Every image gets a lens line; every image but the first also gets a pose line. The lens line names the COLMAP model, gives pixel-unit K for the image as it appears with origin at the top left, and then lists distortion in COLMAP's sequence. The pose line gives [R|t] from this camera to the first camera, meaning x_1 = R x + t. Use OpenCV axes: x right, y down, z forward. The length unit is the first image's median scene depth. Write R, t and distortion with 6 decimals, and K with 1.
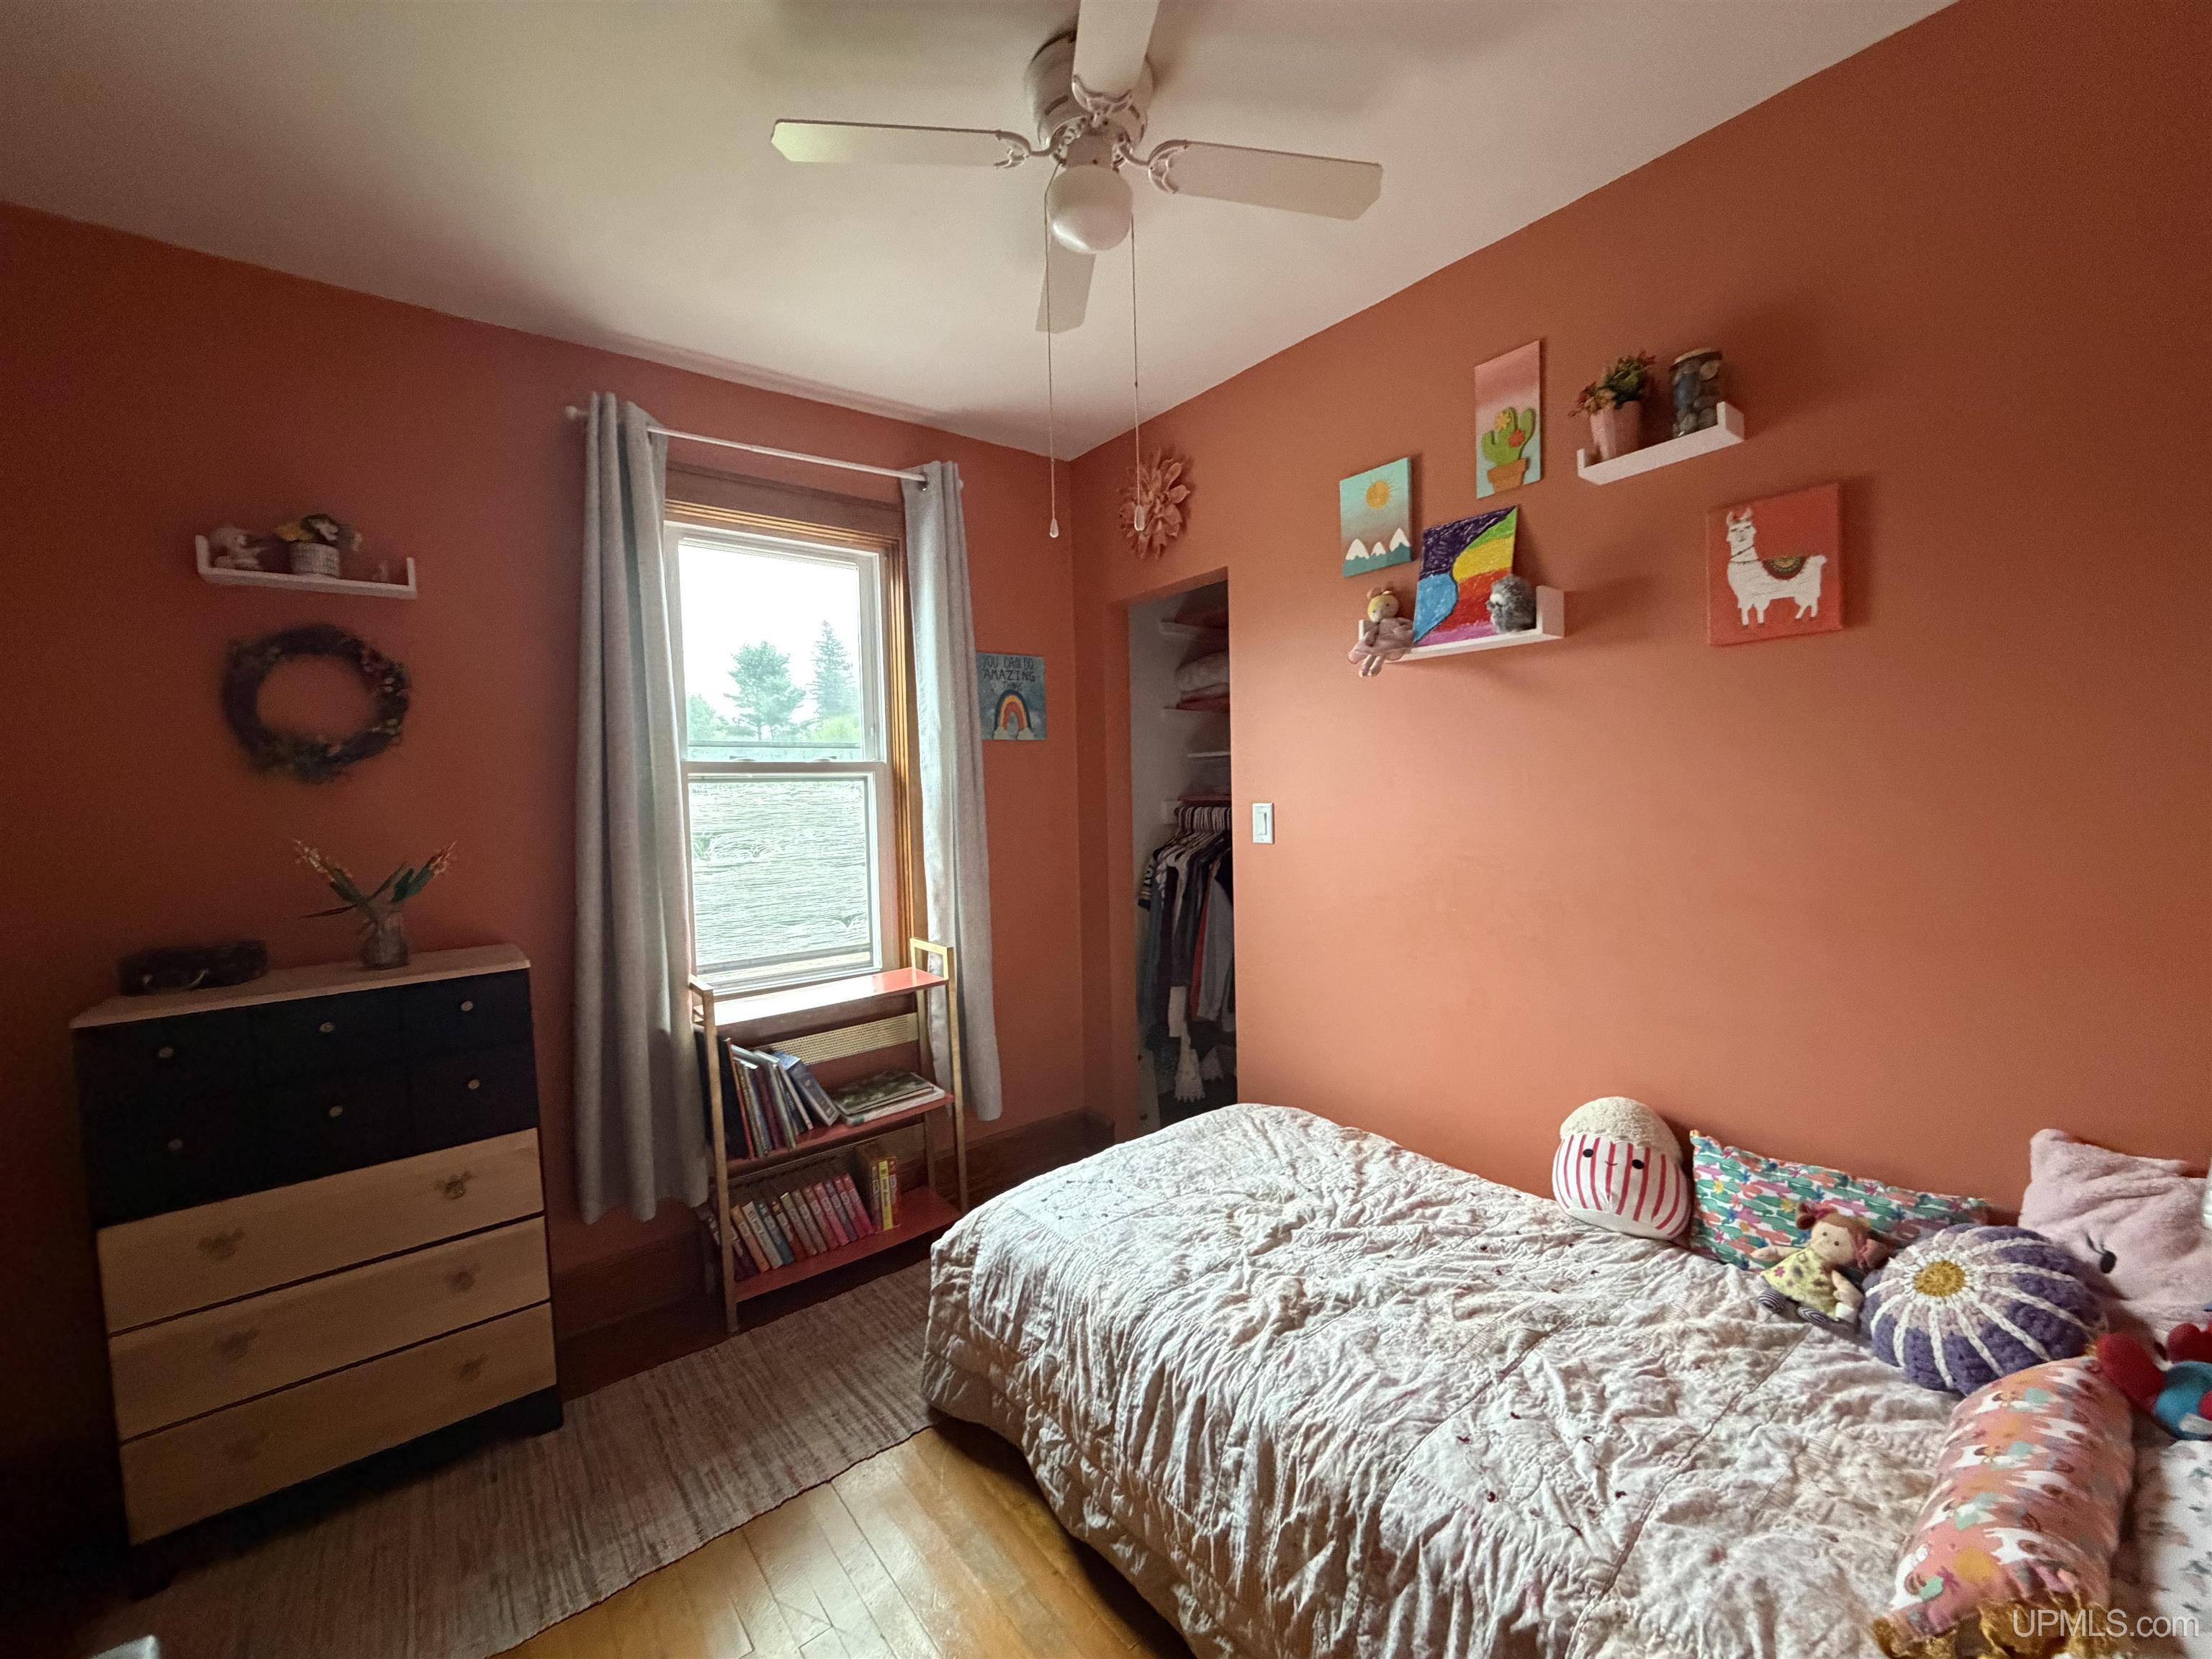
lens RADIAL K [[886.2, 0, 1107.7], [0, 886.2, 834.7], [0, 0, 1]] dist [0.001033, 0.000213]
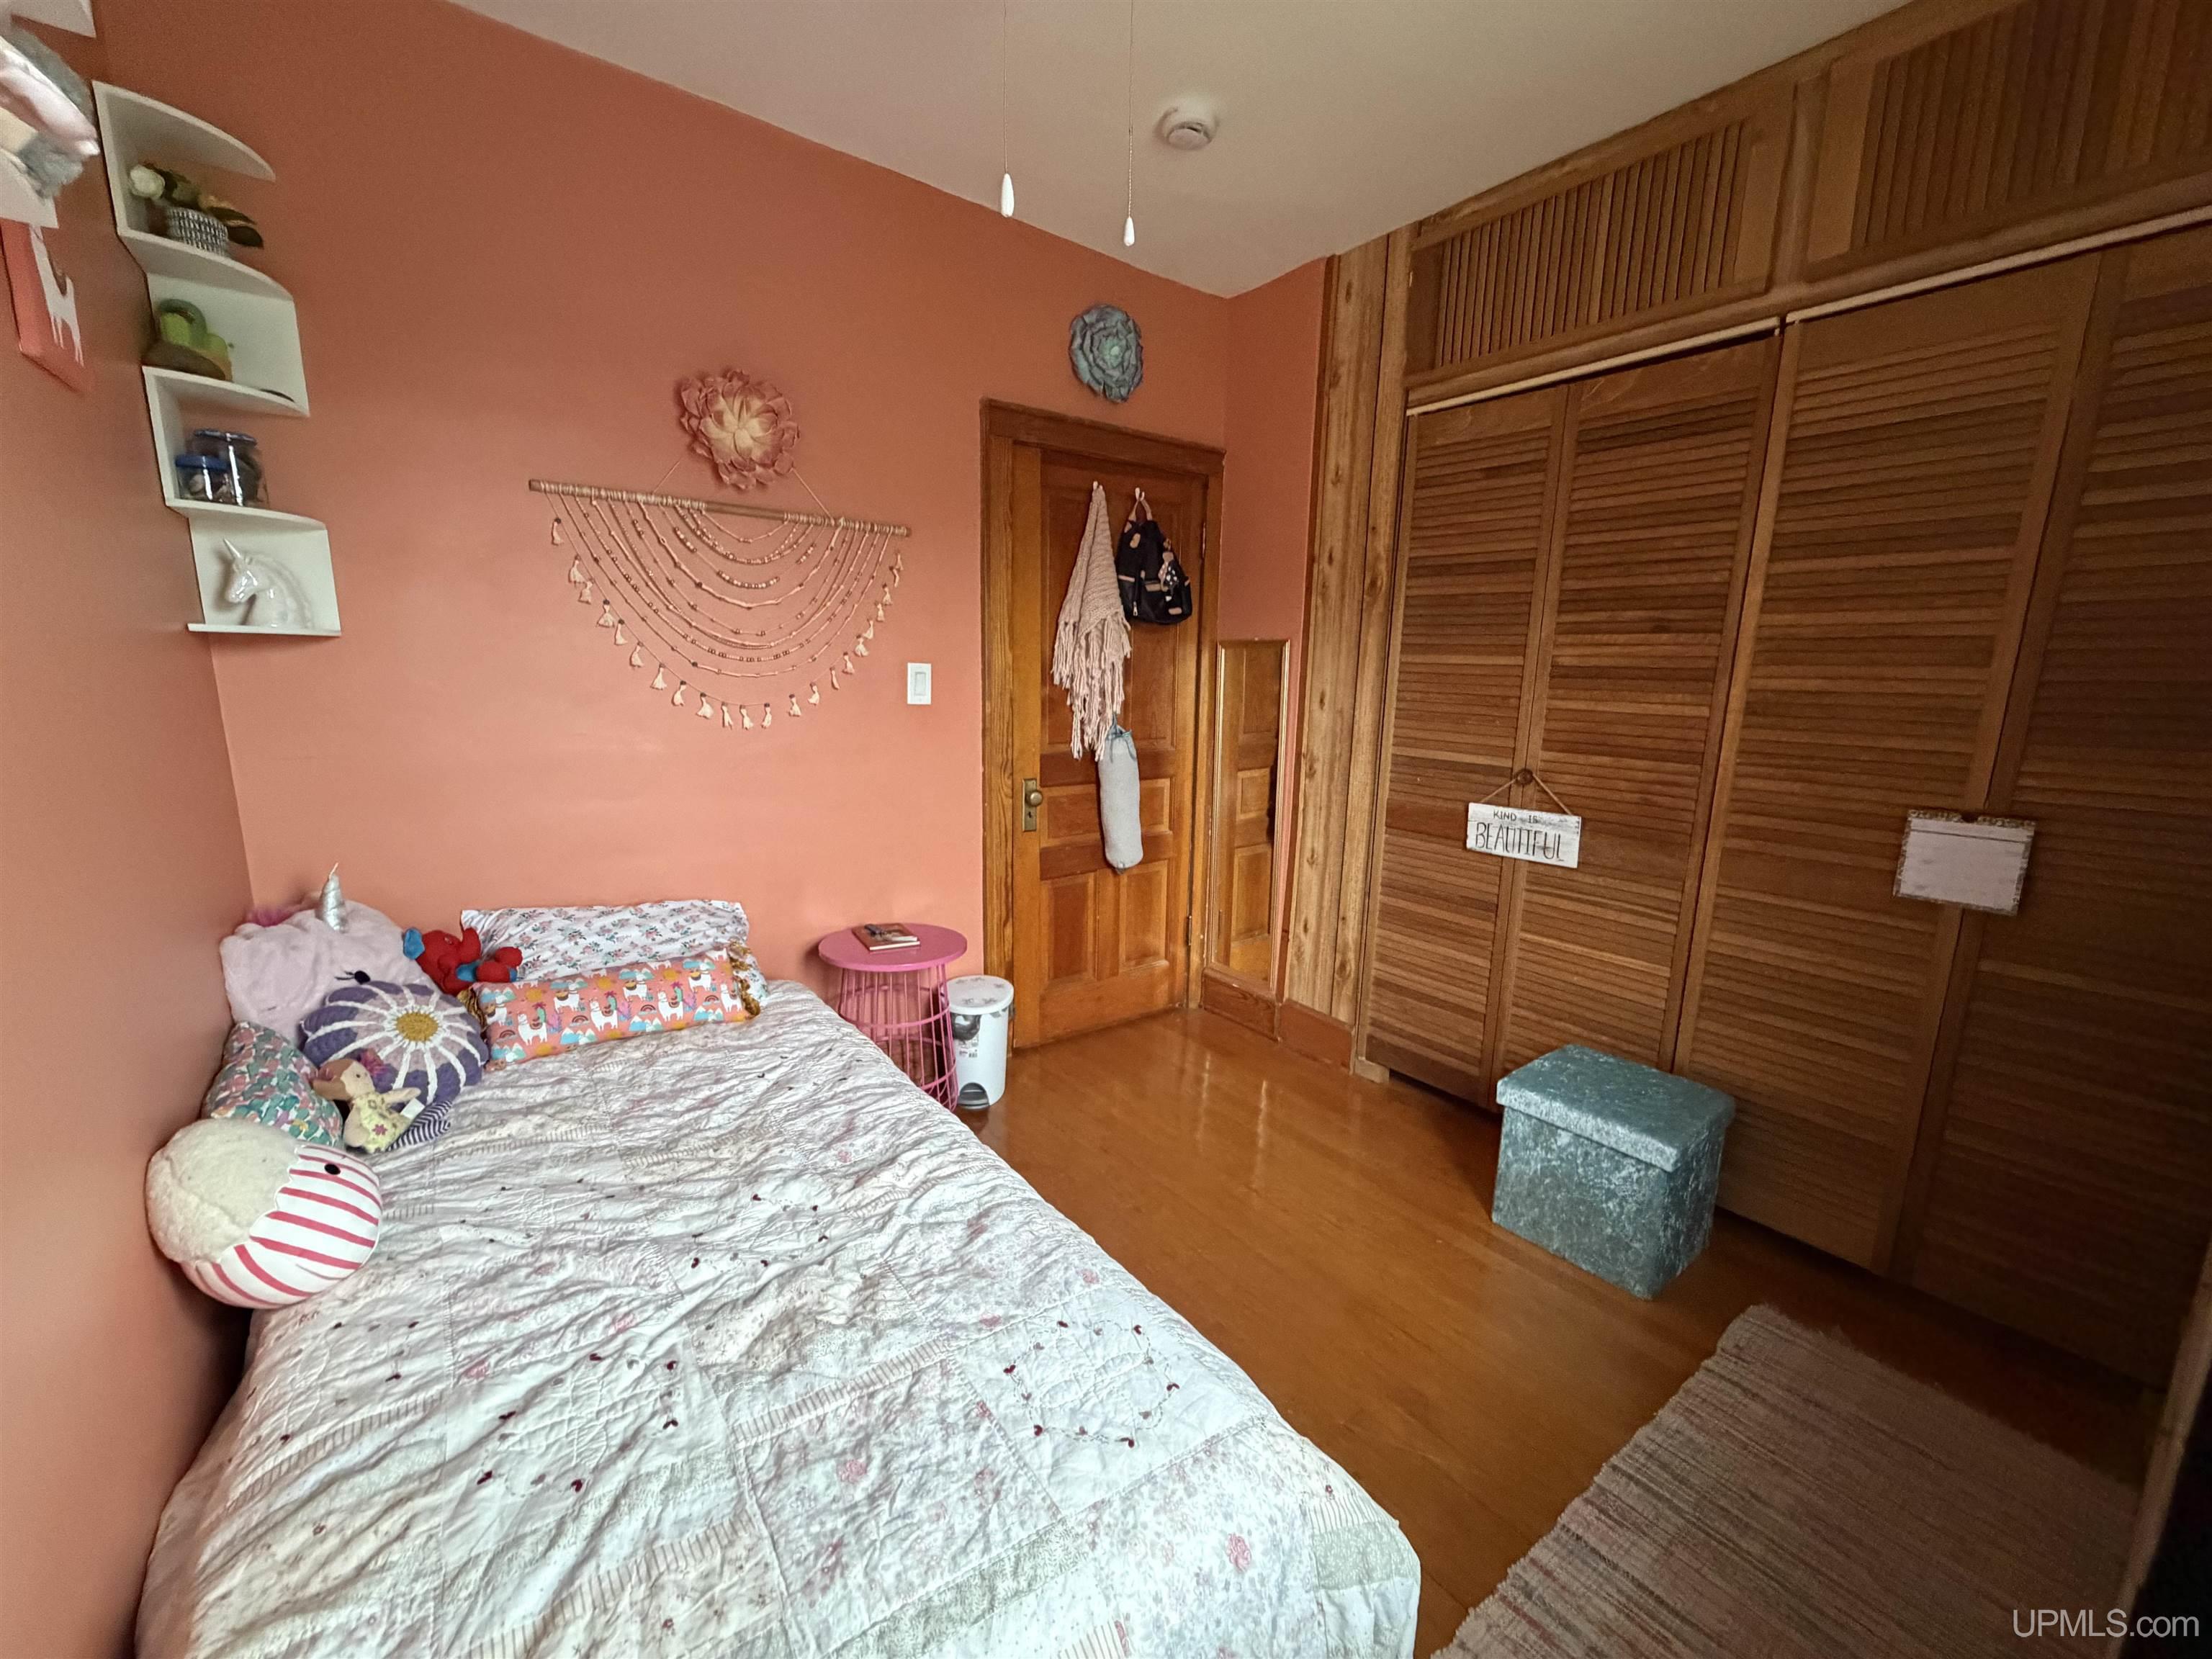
lens RADIAL K [[886.2, 0, 1104.0], [0, 886.2, 832.4], [0, 0, 1]] dist [0.001033, 0.000213]
pose [[-0.999281, 0.004547, 0.037639, -0.067263], [0.013133, 0.972832, 0.231141, -0.035459], [-0.035566, 0.231469, -0.972192, 1.847185]]
